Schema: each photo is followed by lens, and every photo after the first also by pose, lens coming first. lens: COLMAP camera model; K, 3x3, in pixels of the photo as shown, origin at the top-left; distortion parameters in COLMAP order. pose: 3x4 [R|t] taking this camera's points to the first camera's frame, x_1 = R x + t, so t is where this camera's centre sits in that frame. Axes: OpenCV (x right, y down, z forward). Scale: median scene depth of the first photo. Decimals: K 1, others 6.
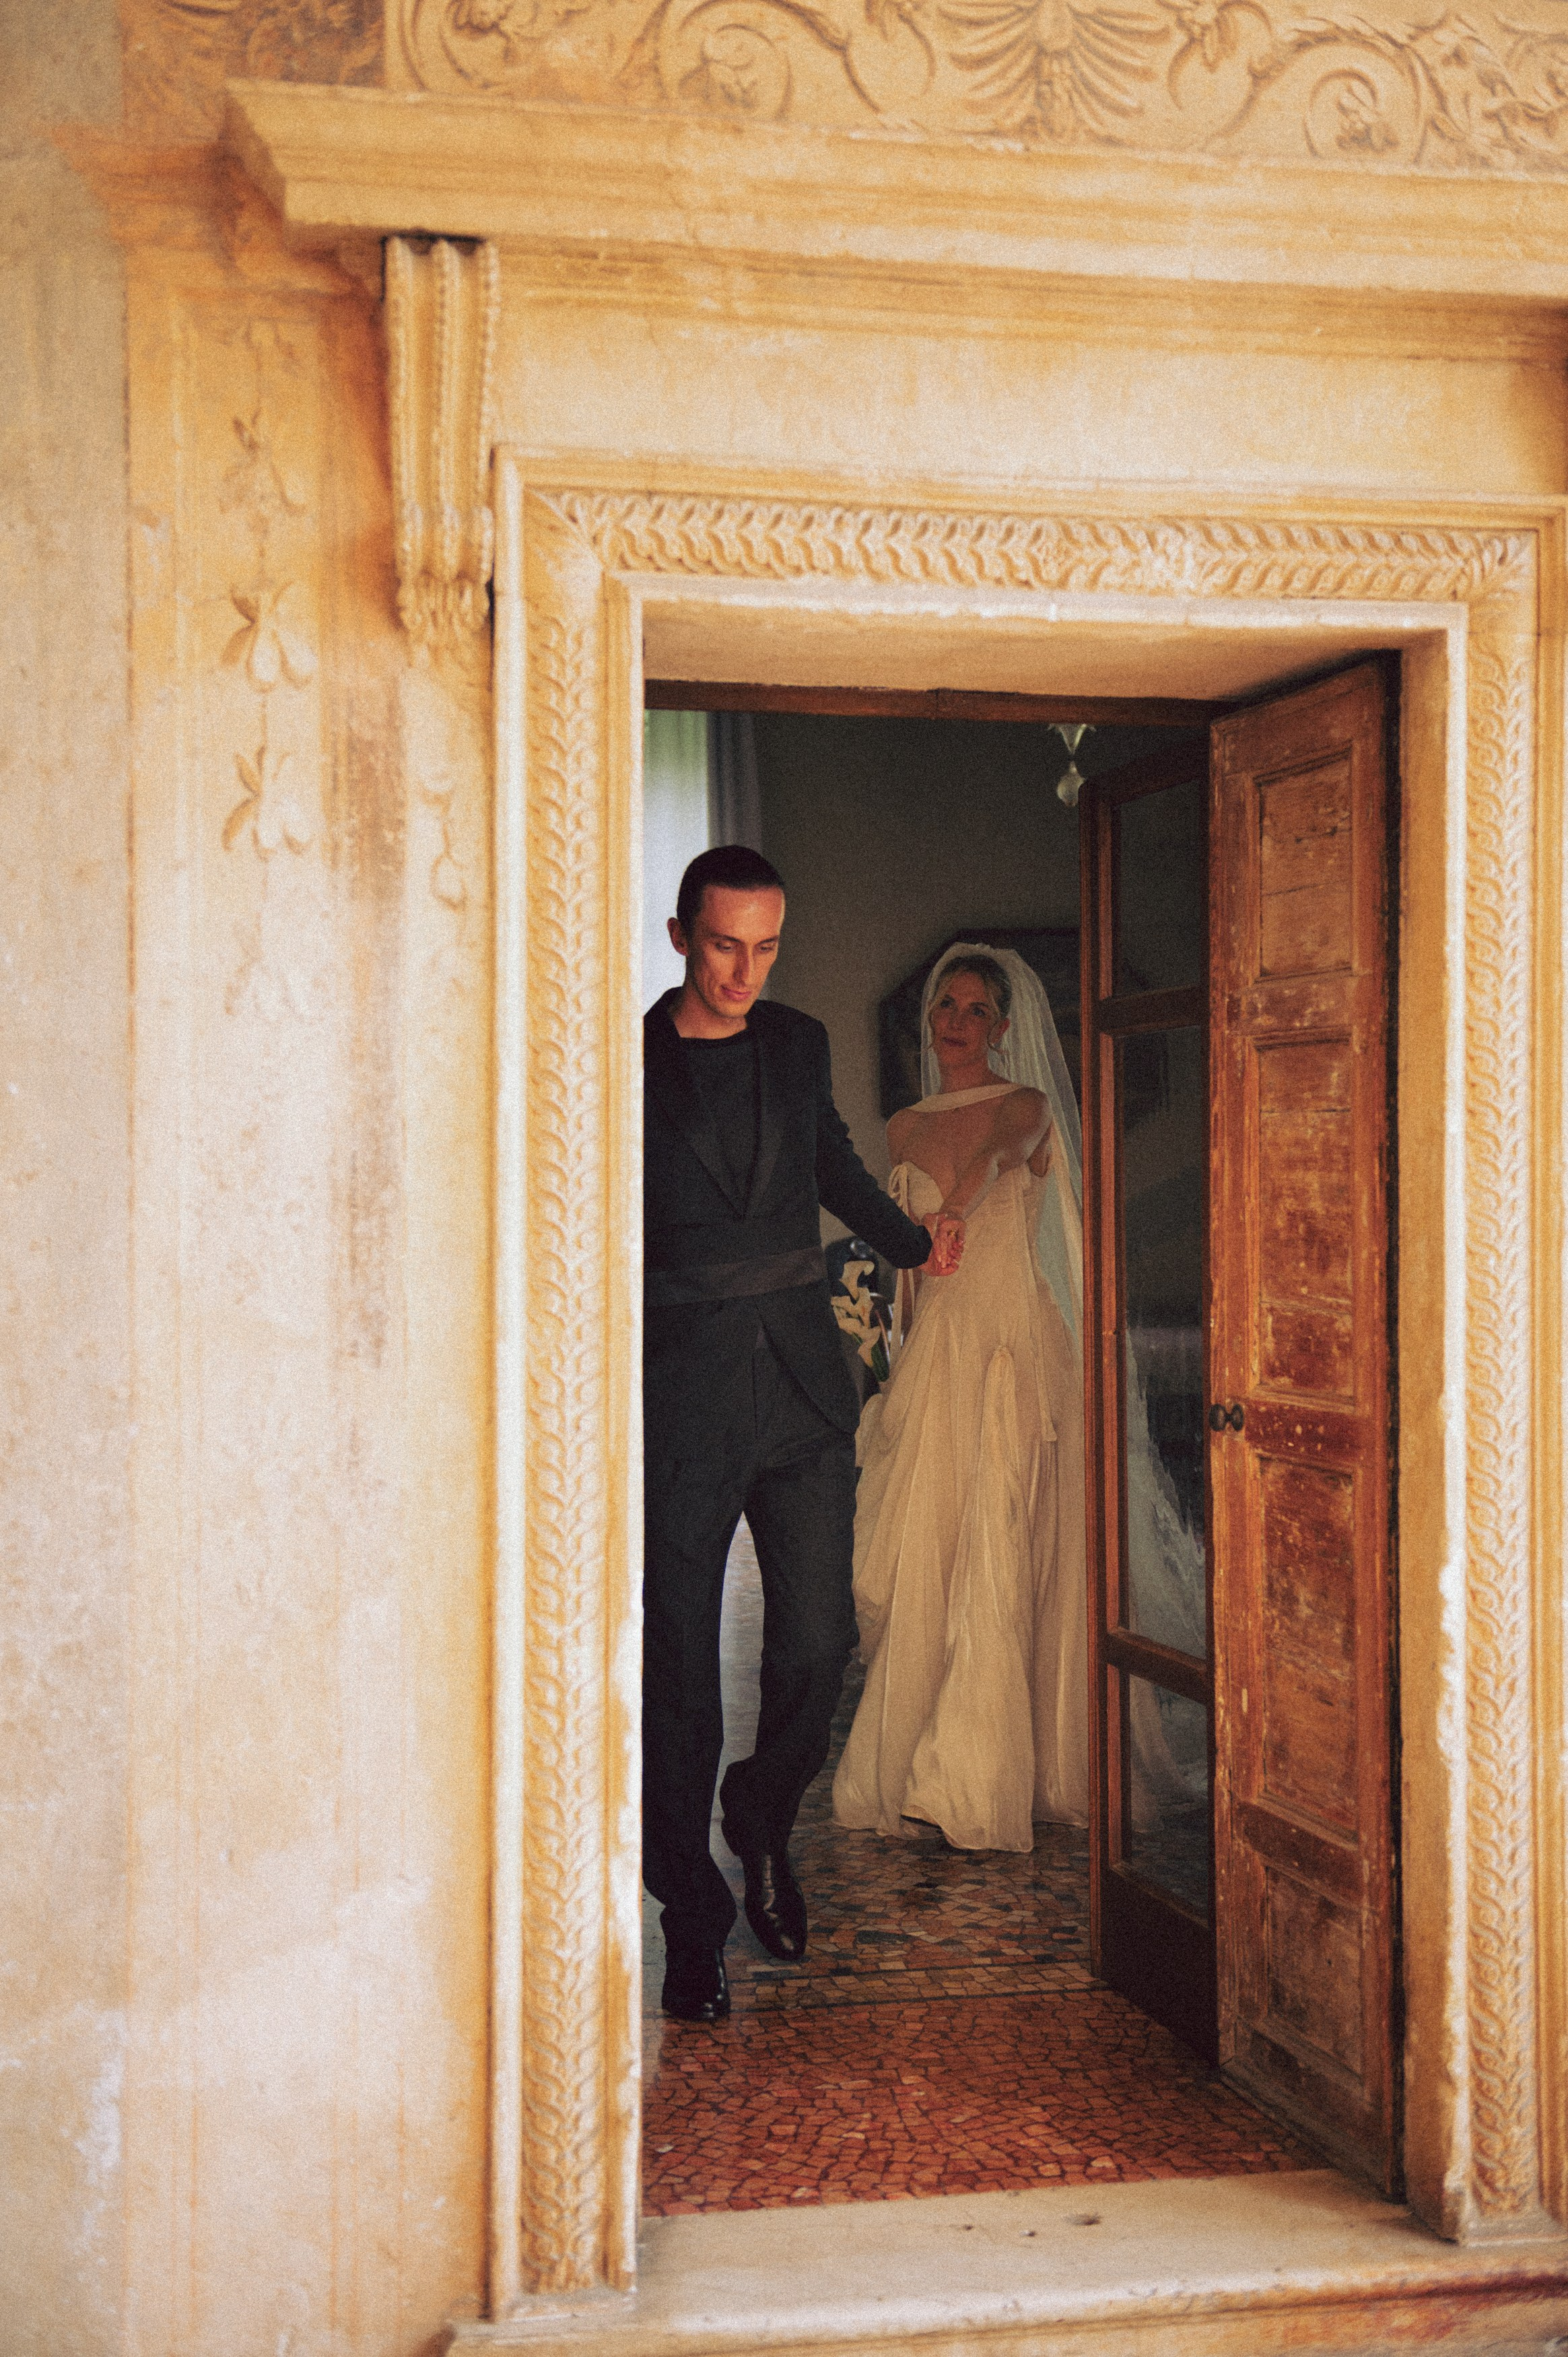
lens RADIAL K [[2748.1, 0, 765.8], [0, 2748.1, 1201.3], [0, 0, 1]] dist [0.092234, 0.000000]
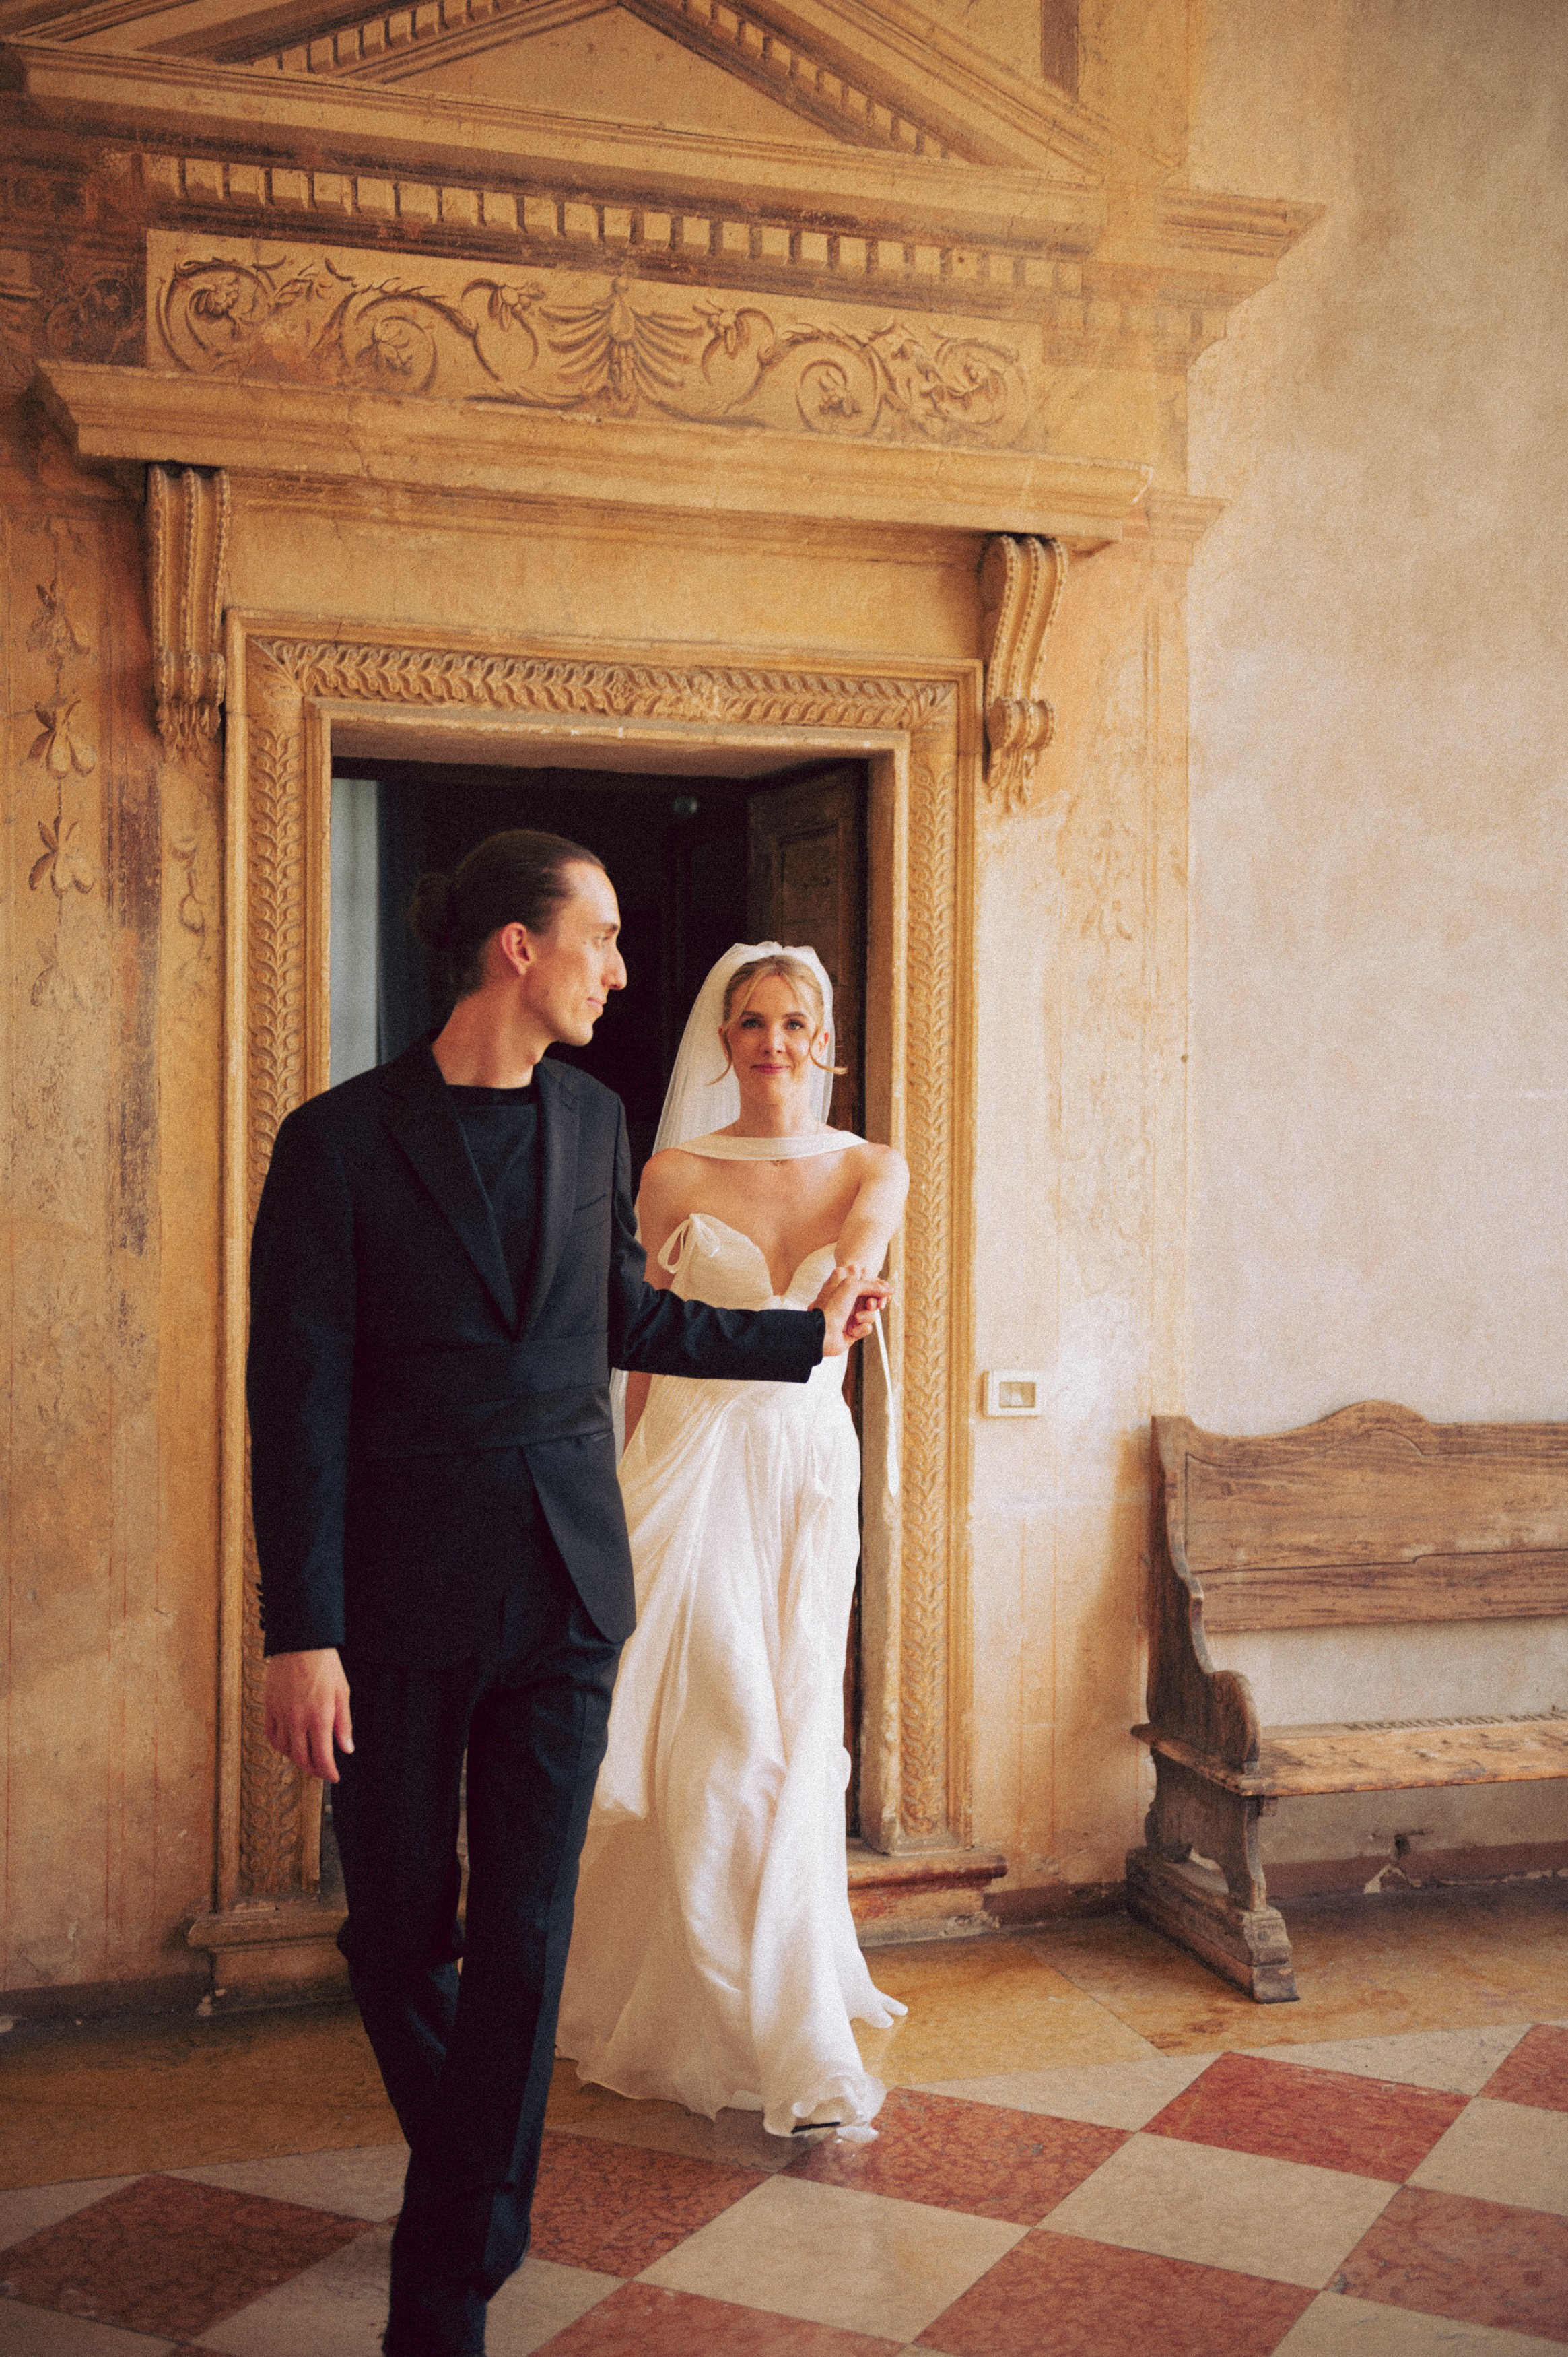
lens RADIAL K [[2748.1, 0, 793.1], [0, 2748.1, 1191.8], [0, 0, 1]] dist [0.092234, 0.000000]
pose [[0.991833, 0.004739, 0.127455, 0.011285], [-0.006391, 0.999901, 0.012560, 0.007348], [-0.127383, -0.013272, 0.991765, -0.444293]]
